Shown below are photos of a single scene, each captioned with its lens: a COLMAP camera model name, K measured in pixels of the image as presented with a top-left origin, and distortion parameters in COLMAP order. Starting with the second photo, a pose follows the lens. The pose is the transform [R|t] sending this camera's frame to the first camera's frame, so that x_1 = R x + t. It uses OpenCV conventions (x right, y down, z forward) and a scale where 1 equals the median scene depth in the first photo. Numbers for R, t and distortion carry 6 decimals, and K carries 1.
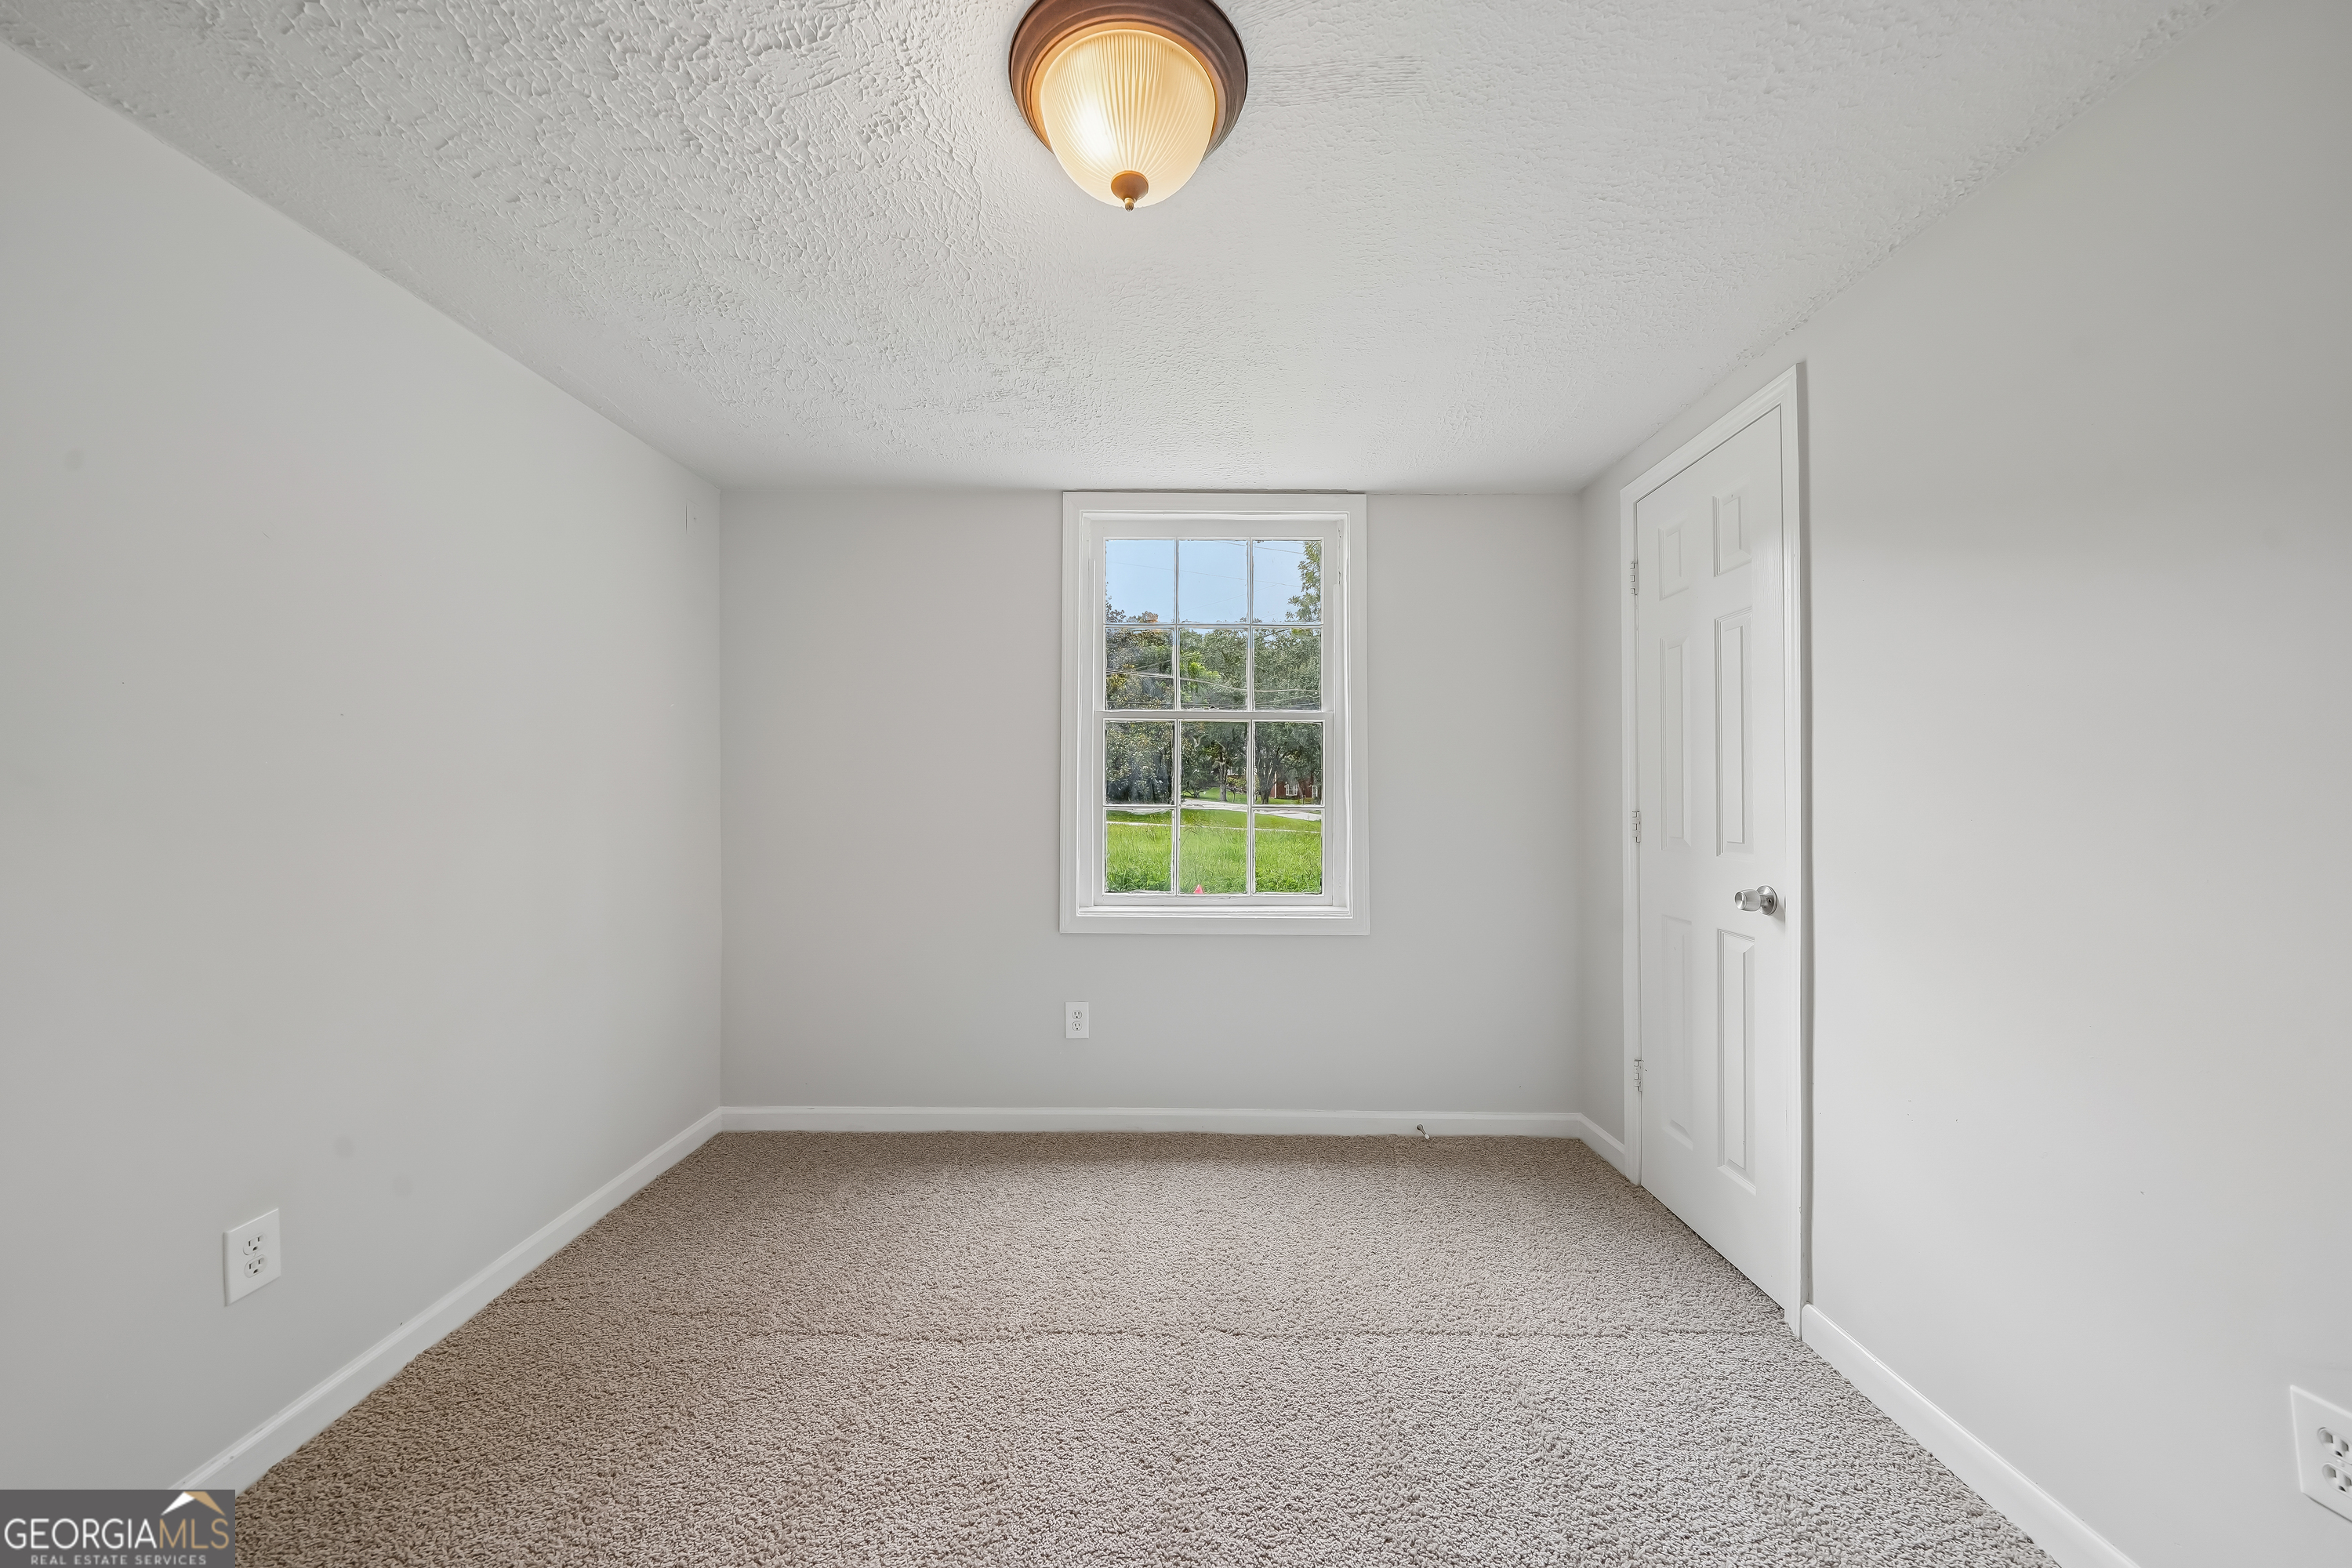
lens RADIAL K [[845.3, 0, 1176.7], [0, 845.3, 792.6], [0, 0, 1]] dist [-0.009606, -0.000057]
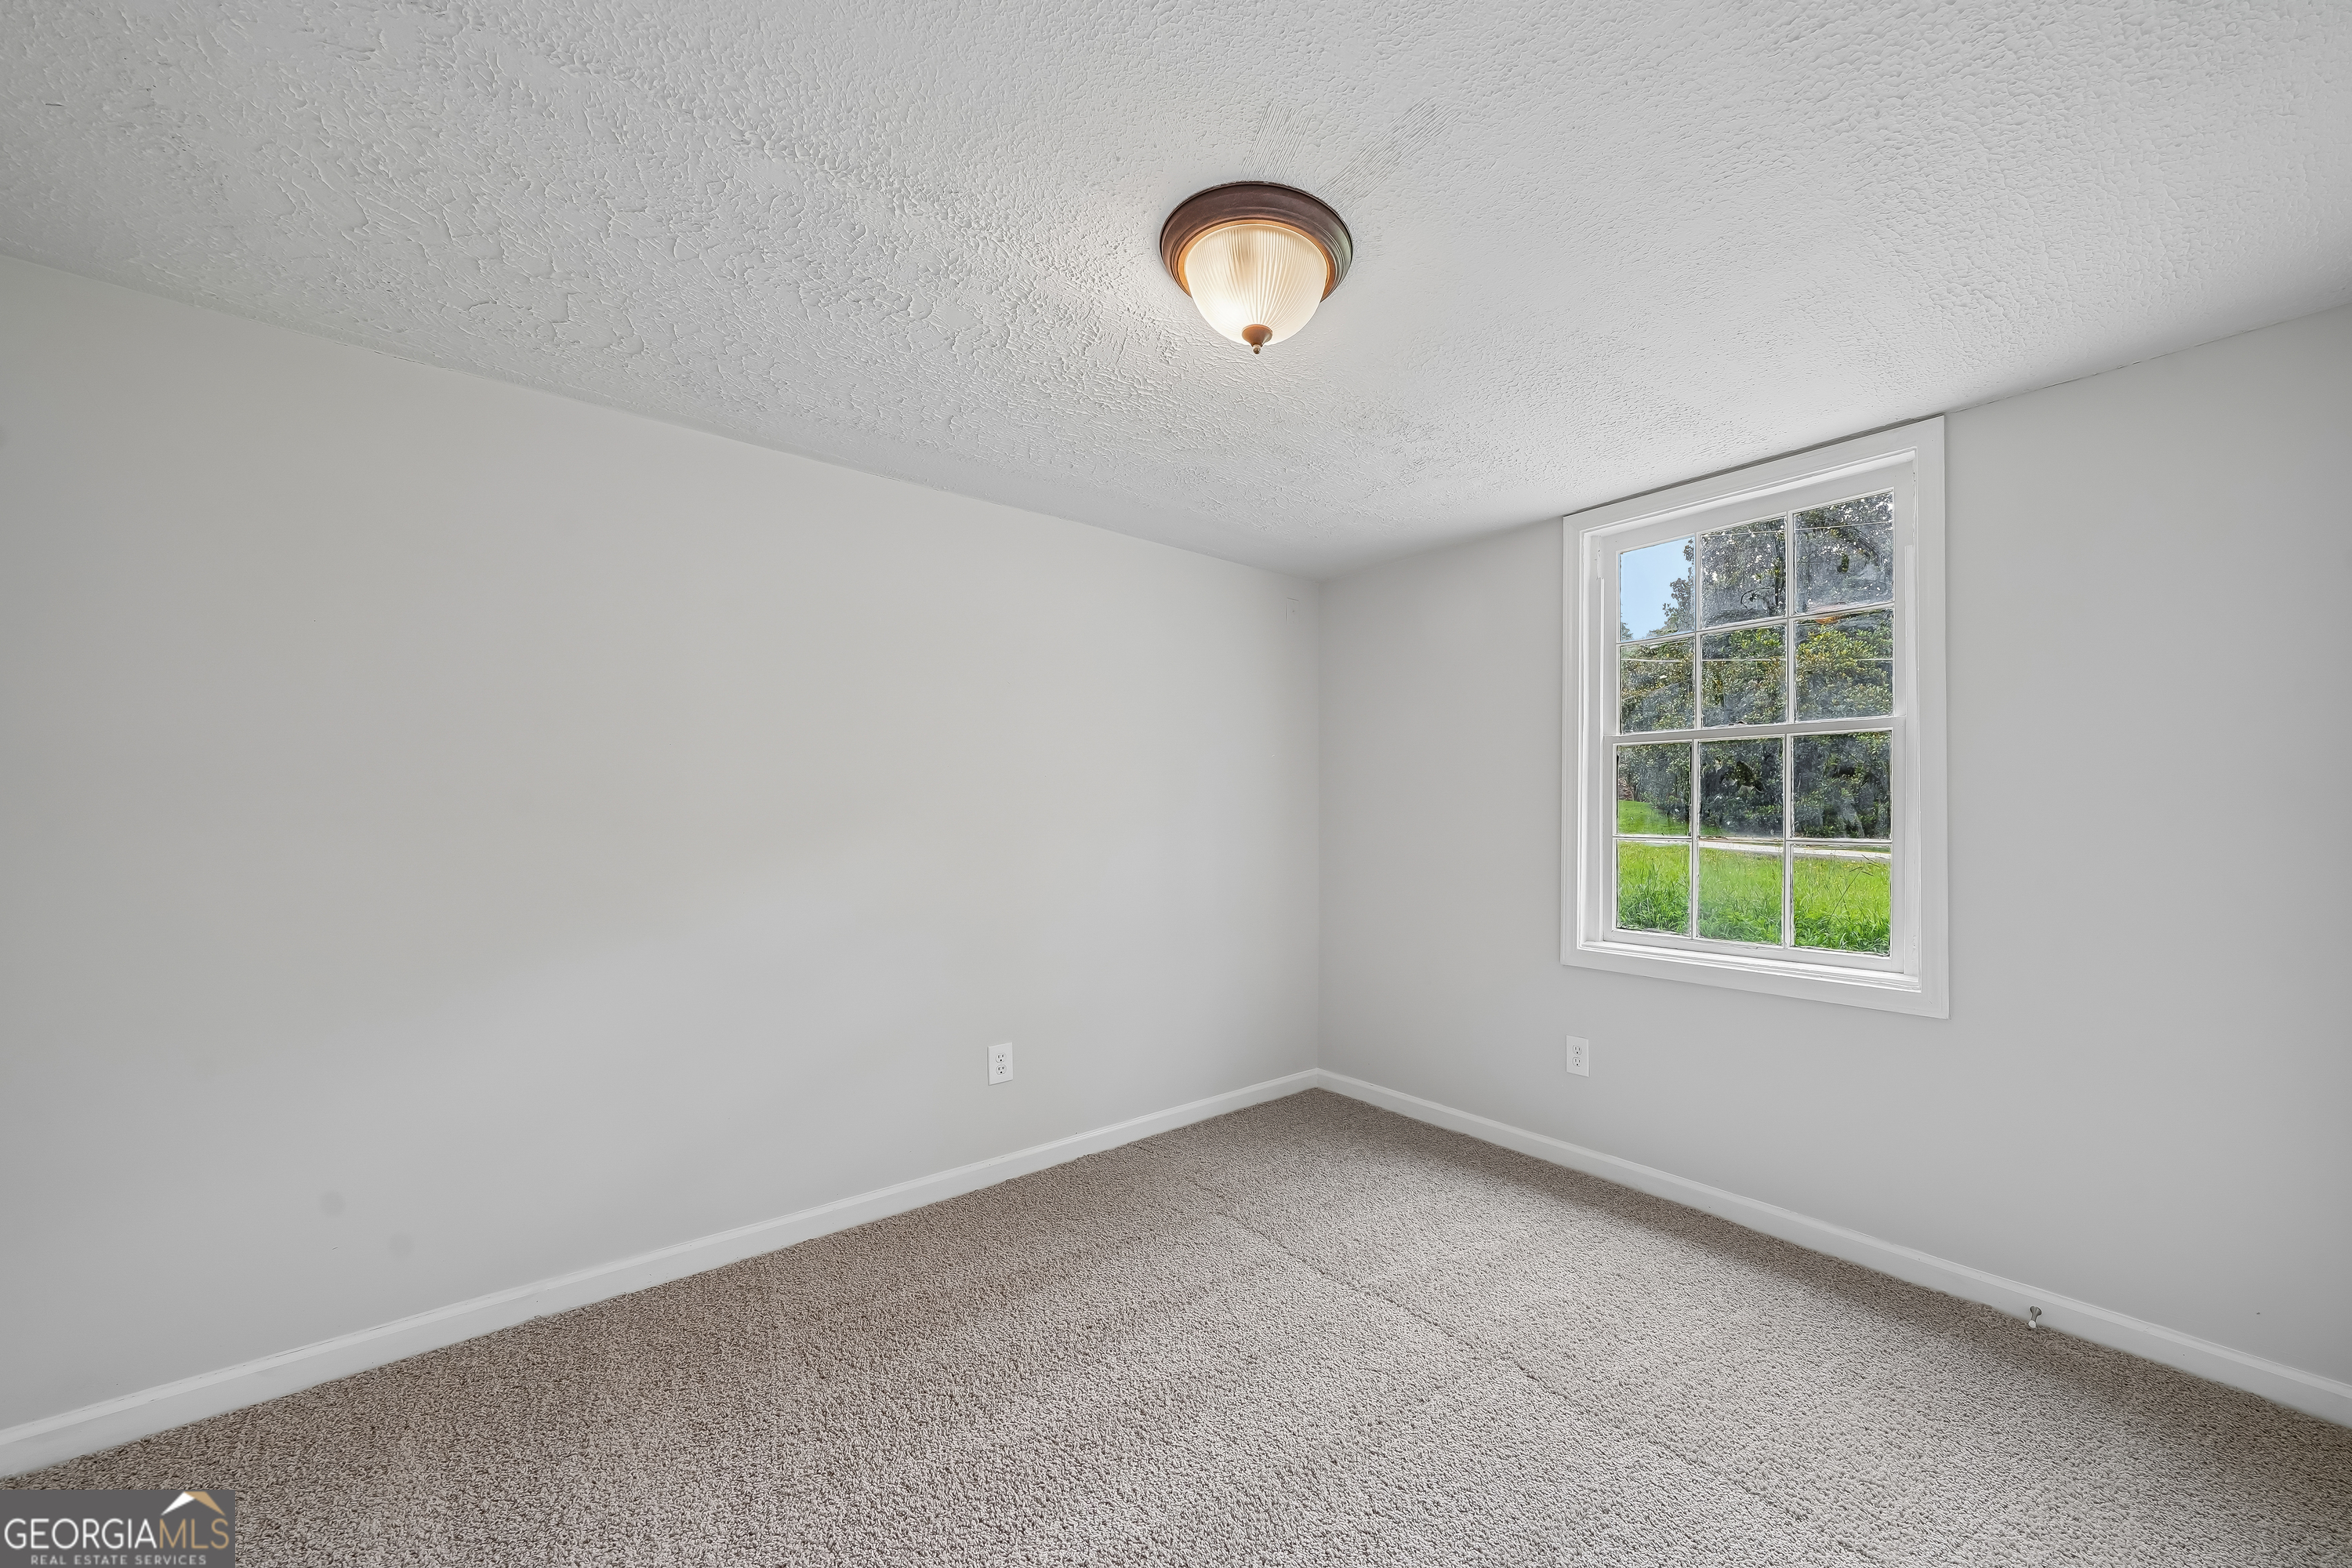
lens RADIAL K [[816.0, 0, 1200.6], [0, 816.0, 820.9], [0, 0, 1]] dist [-0.006075, -0.000088]
pose [[0.671276, 0.003334, -0.741200, 0.291167], [-0.005275, 0.999986, -0.000279, 0.001438], [0.741189, 0.004097, 0.671284, 0.047312]]
